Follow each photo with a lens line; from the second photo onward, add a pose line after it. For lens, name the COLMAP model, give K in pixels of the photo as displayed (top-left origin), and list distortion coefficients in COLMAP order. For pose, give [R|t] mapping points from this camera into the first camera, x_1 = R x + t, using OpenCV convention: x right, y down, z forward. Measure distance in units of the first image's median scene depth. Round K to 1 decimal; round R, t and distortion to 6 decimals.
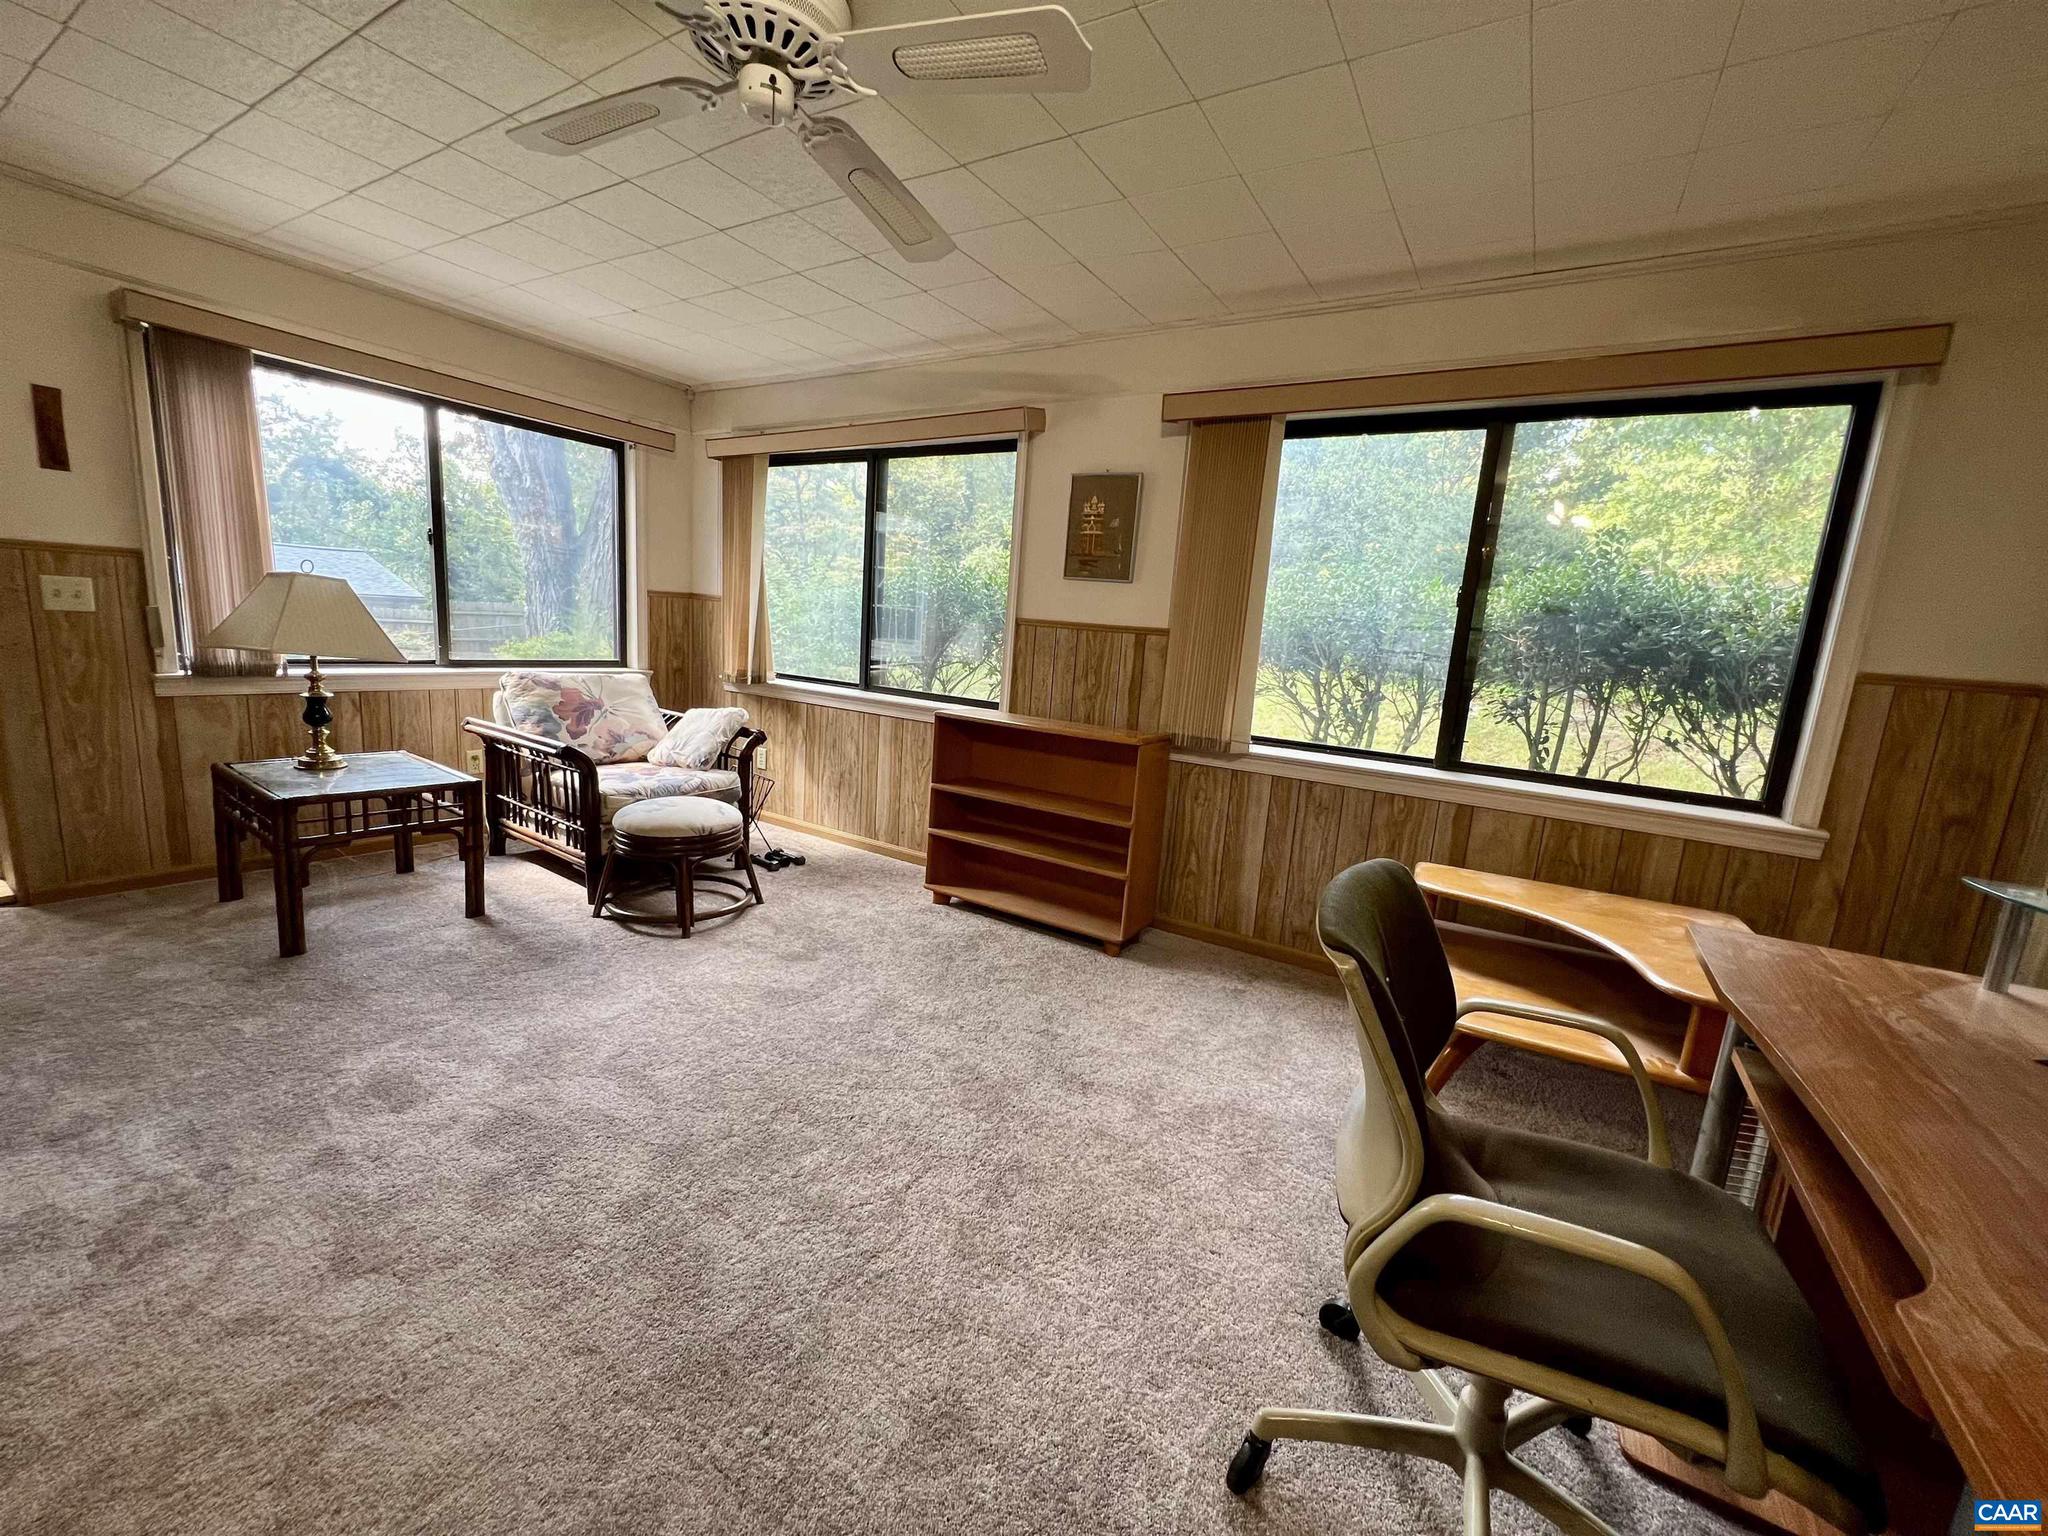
lens RADIAL K [[816.3, 0, 1031.4], [0, 816.3, 767.6], [0, 0, 1]] dist [0.003600, 0.000146]
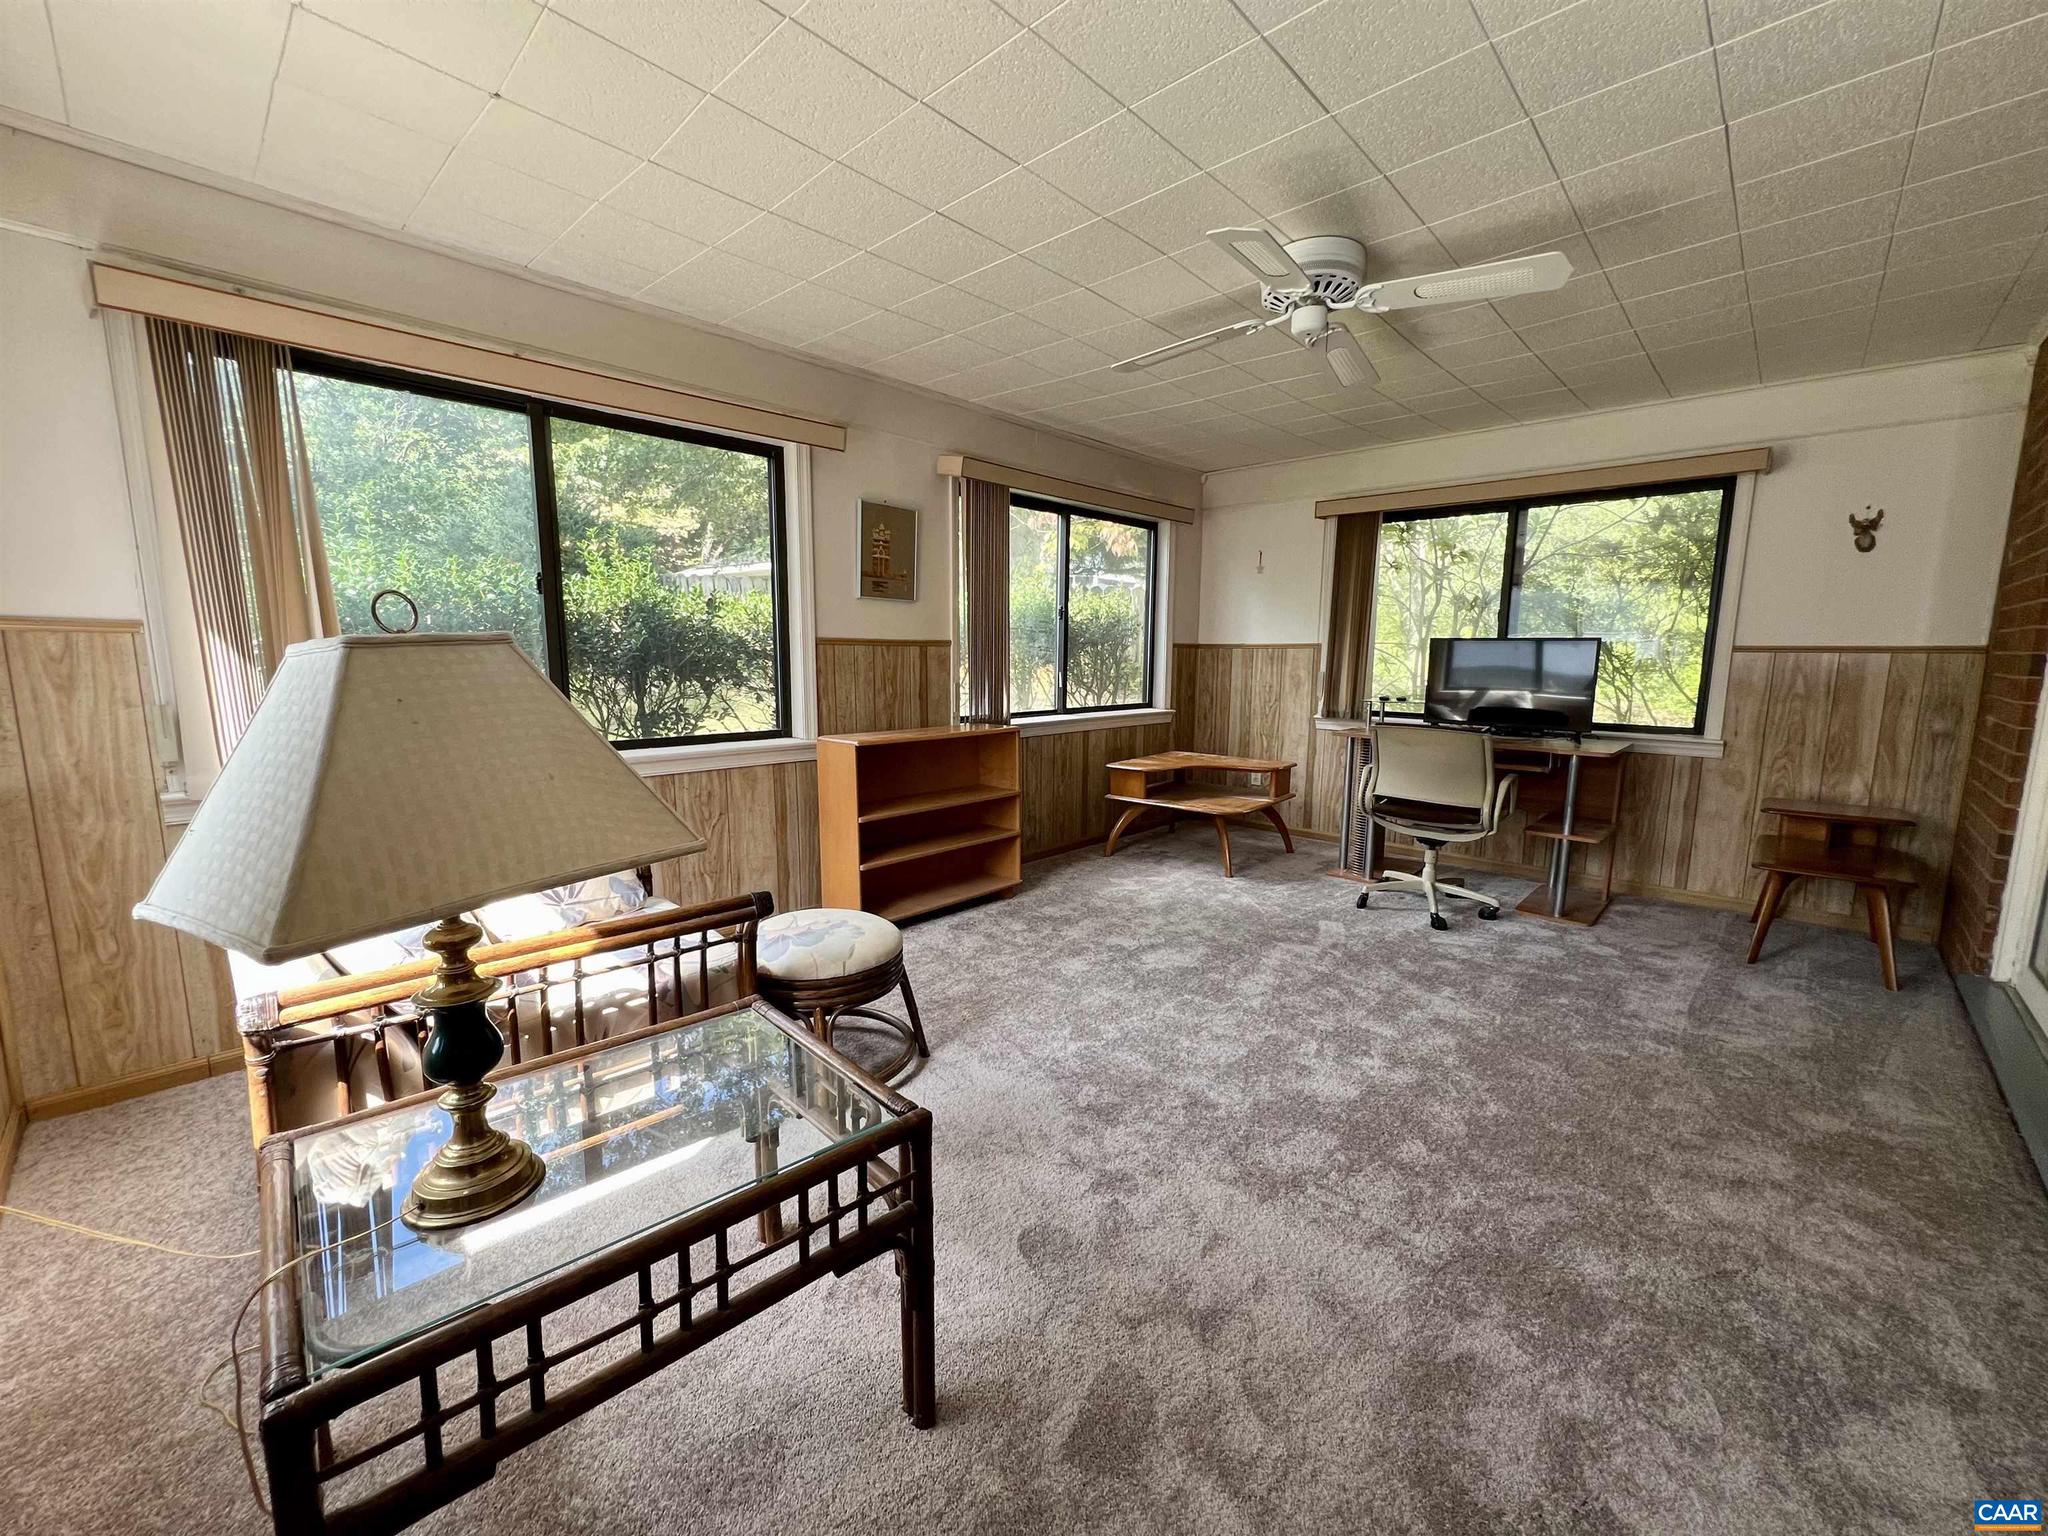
lens RADIAL K [[816.3, 0, 1029.5], [0, 816.3, 771.8], [0, 0, 1]] dist [0.003600, 0.000146]
pose [[0.211456, -0.214002, 0.953671, -0.984077], [0.172909, 0.968536, 0.178999, -0.169901], [-0.961971, 0.127048, 0.241806, 0.581570]]
